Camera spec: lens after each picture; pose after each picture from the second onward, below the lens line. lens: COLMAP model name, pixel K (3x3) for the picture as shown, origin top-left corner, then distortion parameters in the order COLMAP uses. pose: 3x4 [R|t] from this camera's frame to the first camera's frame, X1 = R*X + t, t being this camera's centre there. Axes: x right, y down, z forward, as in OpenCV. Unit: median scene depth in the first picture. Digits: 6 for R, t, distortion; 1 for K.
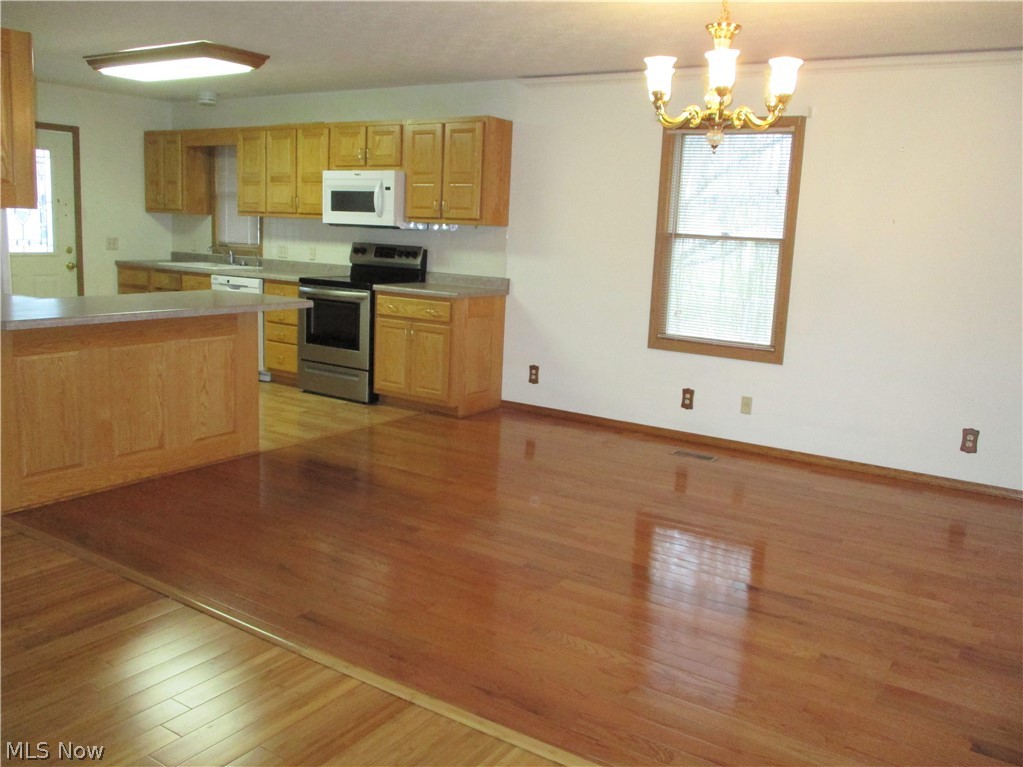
lens RADIAL K [[876.3, 0, 513.6], [0, 876.3, 376.8], [0, 0, 1]] dist [-0.026984, 0.000029]
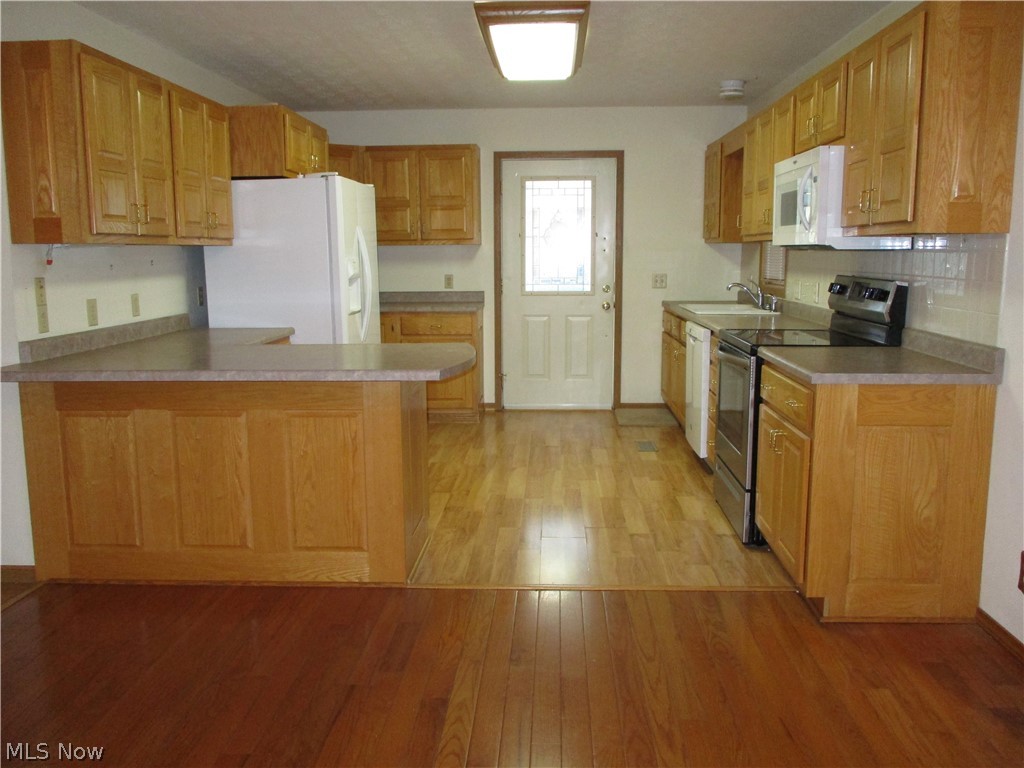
lens RADIAL K [[849.0, 0, 514.8], [0, 849.0, 380.2], [0, 0, 1]] dist [-0.037392, -0.001565]
pose [[0.515863, 0.085808, -0.852363, 0.228076], [-0.118014, 0.992603, 0.028502, -0.076946], [0.848503, 0.085888, 0.522174, 0.548883]]
